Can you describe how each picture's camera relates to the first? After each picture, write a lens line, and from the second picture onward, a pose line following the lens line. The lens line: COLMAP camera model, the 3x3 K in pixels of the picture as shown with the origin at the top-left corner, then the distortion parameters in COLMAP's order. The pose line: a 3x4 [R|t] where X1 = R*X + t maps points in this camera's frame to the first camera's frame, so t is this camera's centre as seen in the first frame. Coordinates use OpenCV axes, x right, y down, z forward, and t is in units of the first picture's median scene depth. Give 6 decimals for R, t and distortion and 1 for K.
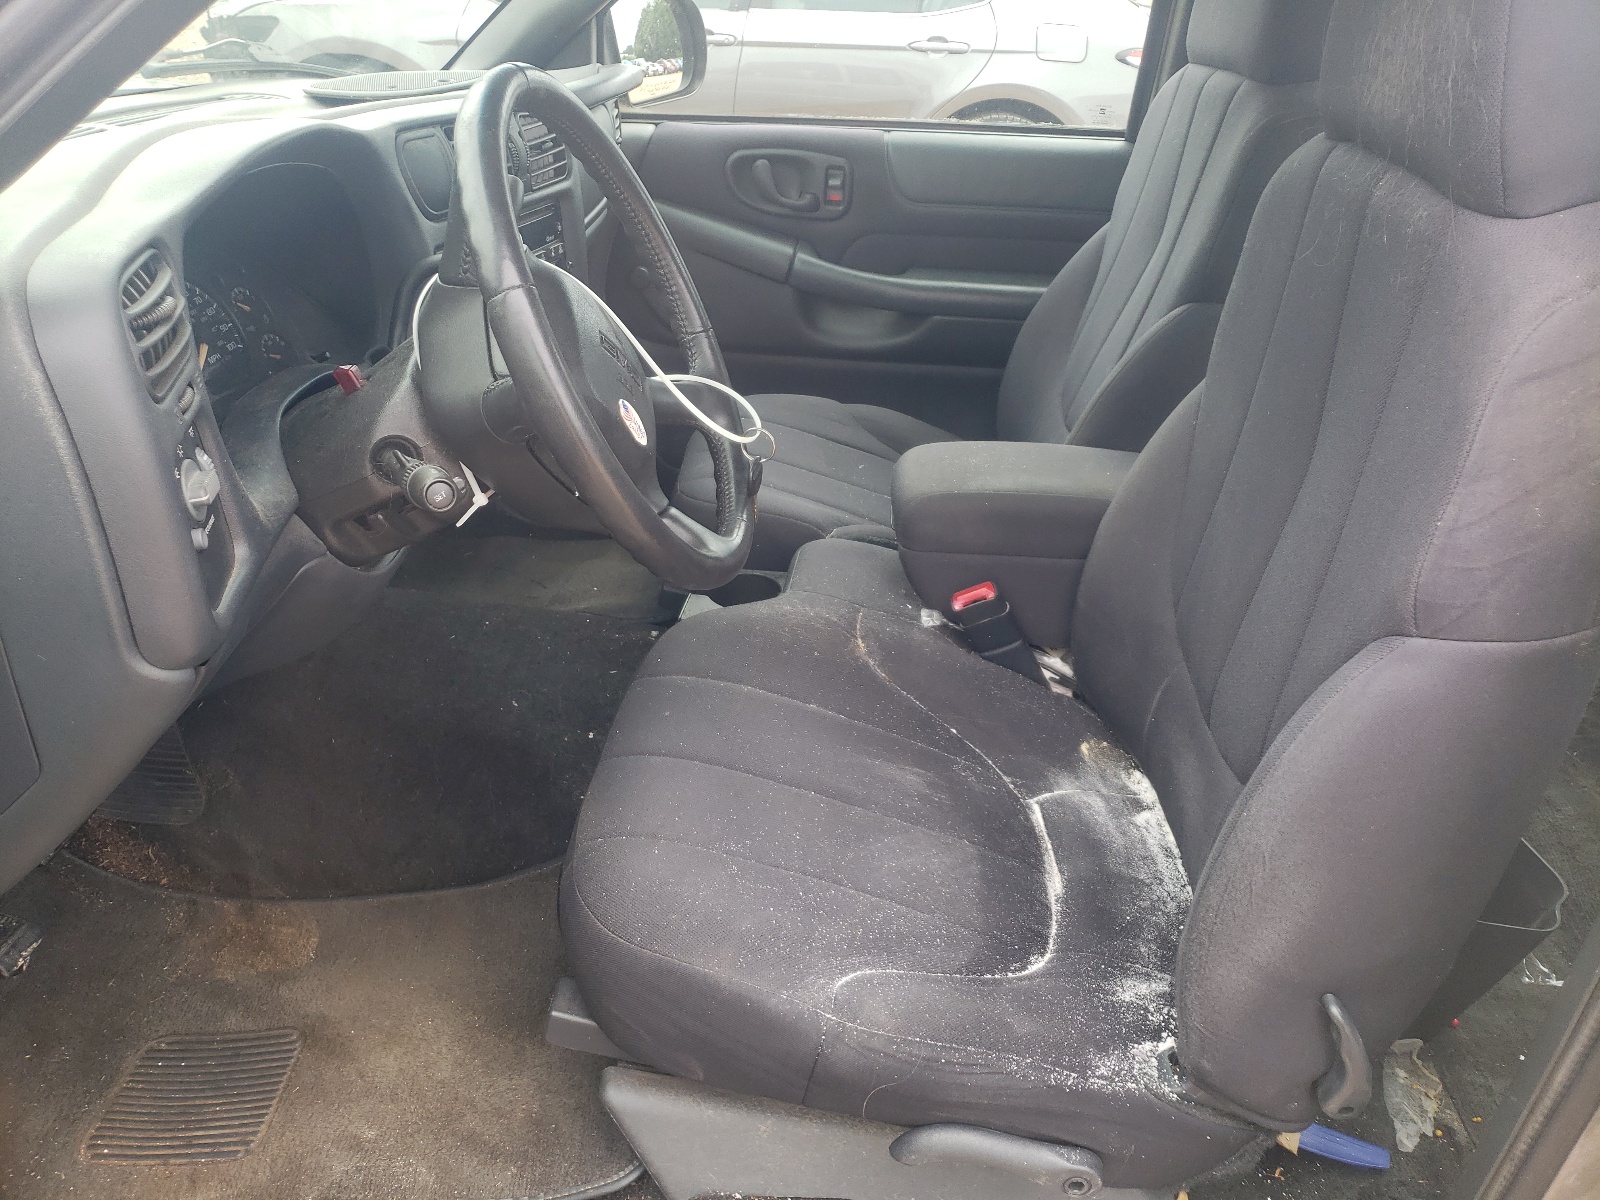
lens RADIAL K [[1307.8, 0, 800.0], [0, 1307.8, 600.0], [0, 0, 1]] dist [-0.042797, 0.002012]
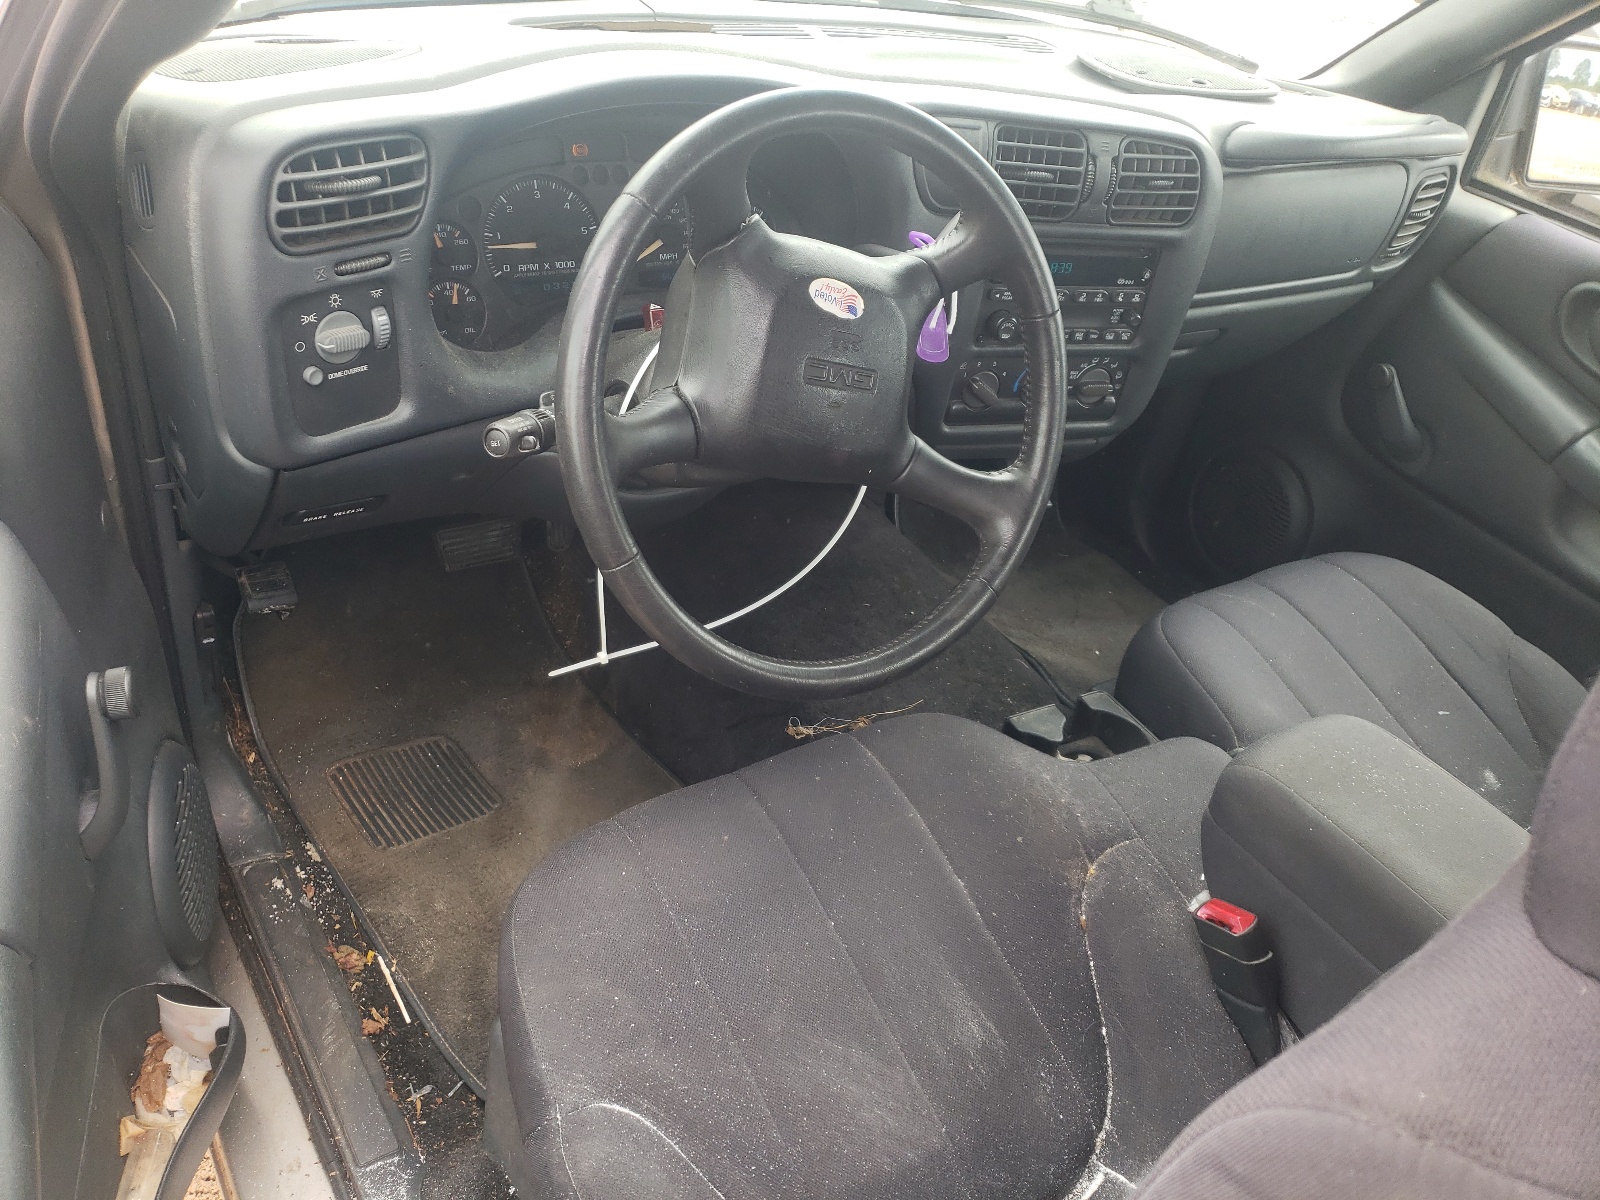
lens RADIAL K [[1307.8, 0, 800.0], [0, 1307.8, 600.0], [0, 0, 1]] dist [-0.042797, 0.002012]
pose [[0.572185, 0.526303, -0.628975, 0.391154], [-0.486721, 0.835182, 0.256075, -0.242704], [0.660081, 0.159613, 0.734041, 0.274374]]
